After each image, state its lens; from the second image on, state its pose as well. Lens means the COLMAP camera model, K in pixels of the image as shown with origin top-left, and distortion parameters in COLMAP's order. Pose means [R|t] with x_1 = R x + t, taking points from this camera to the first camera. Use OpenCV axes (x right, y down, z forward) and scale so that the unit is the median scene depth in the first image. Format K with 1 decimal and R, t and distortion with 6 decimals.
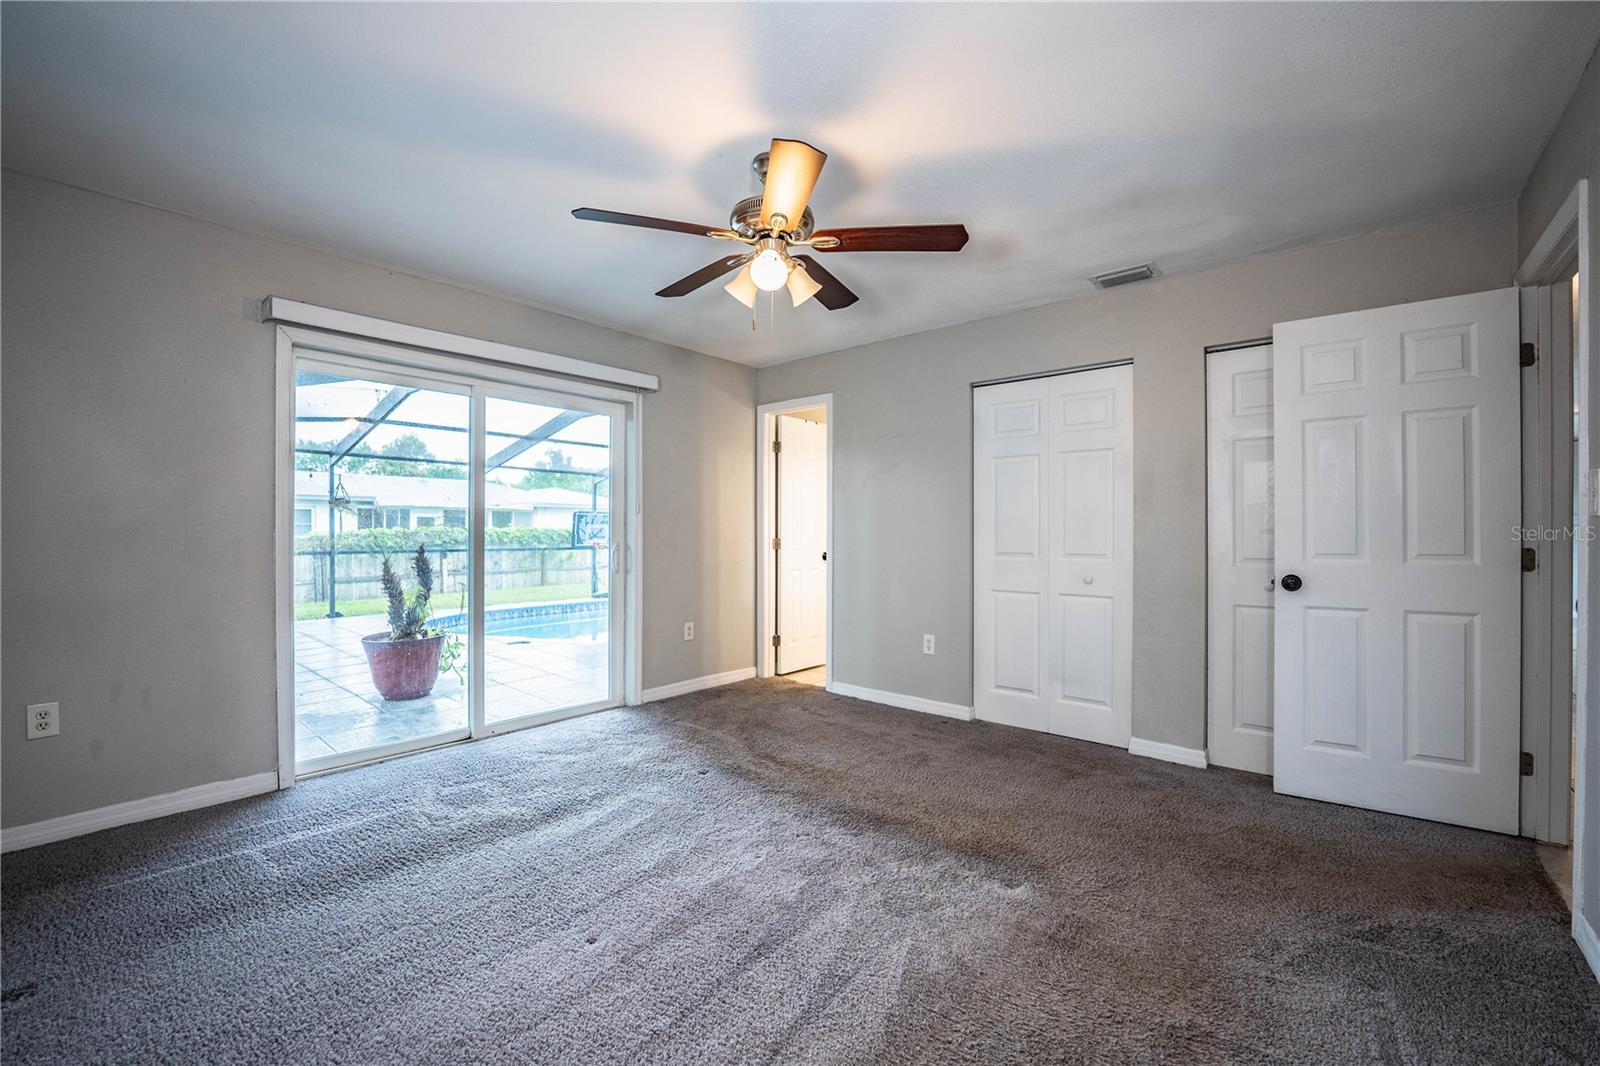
lens RADIAL K [[652.9, 0, 798.5], [0, 652.9, 534.4], [0, 0, 1]] dist [-0.025123, 0.001789]
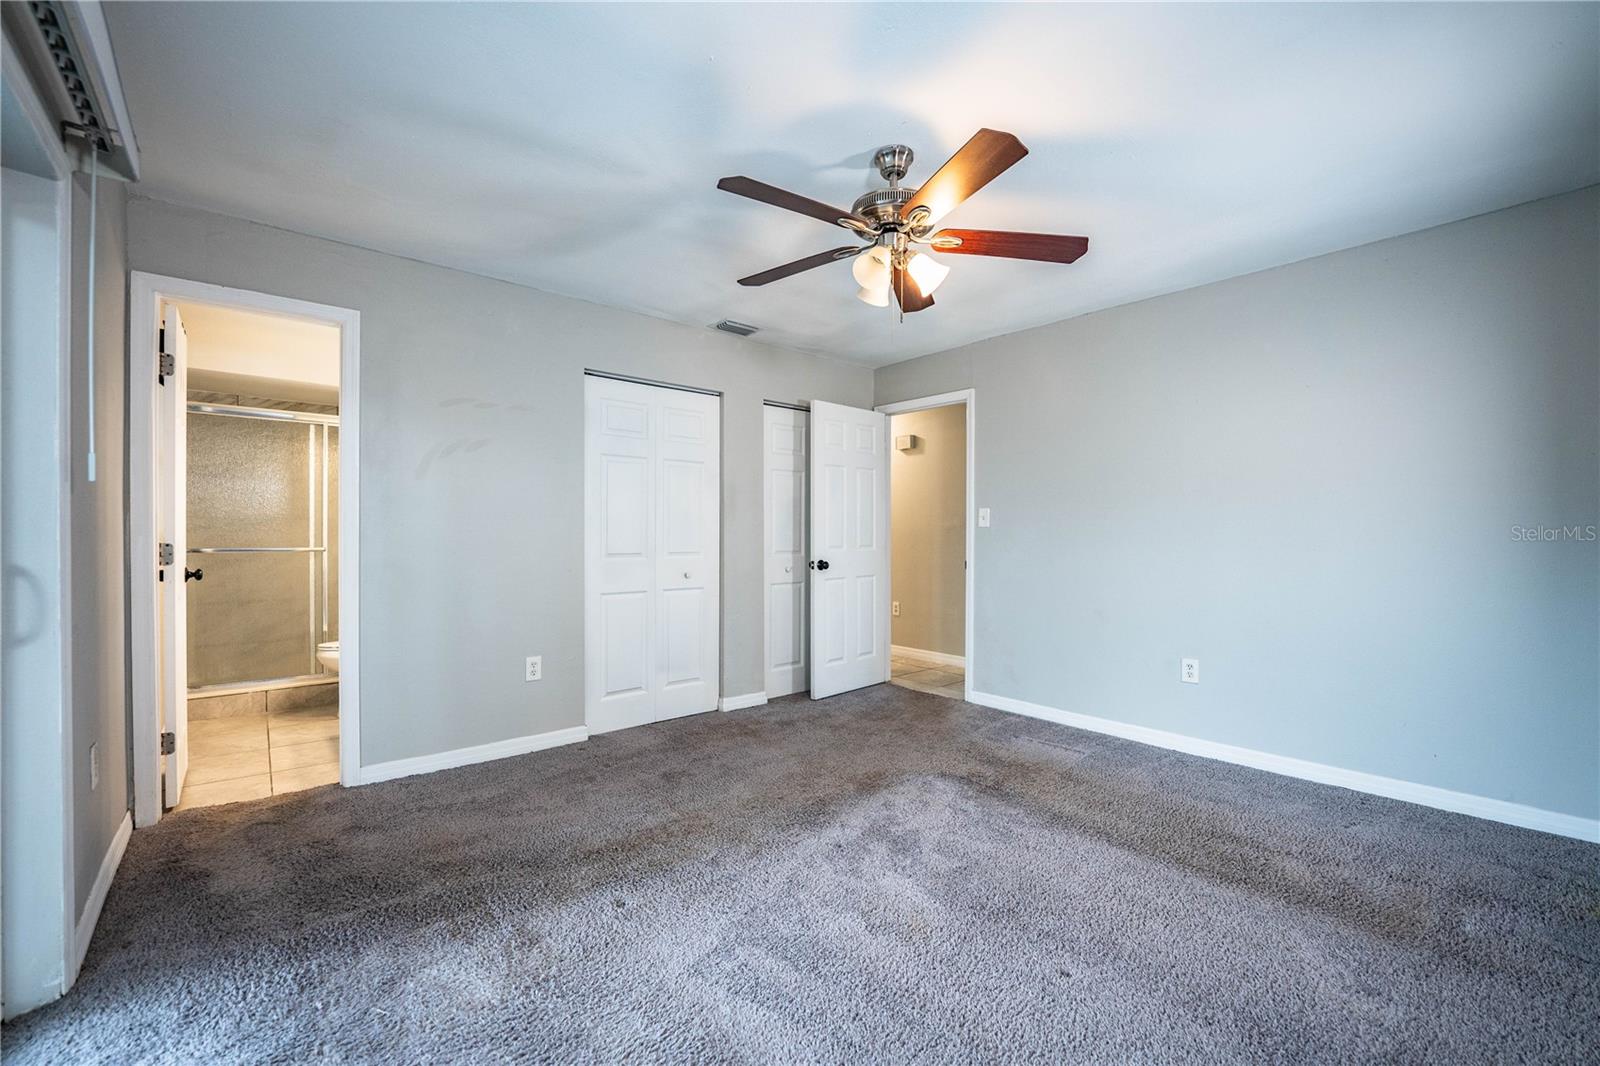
lens RADIAL K [[652.9, 0, 788.1], [0, 652.9, 542.2], [0, 0, 1]] dist [-0.025123, 0.001789]
pose [[0.147944, -0.007381, 0.988968, -0.698658], [0.001411, 0.999973, 0.007252, 0.005062], [-0.988995, 0.000323, 0.147951, 0.693195]]
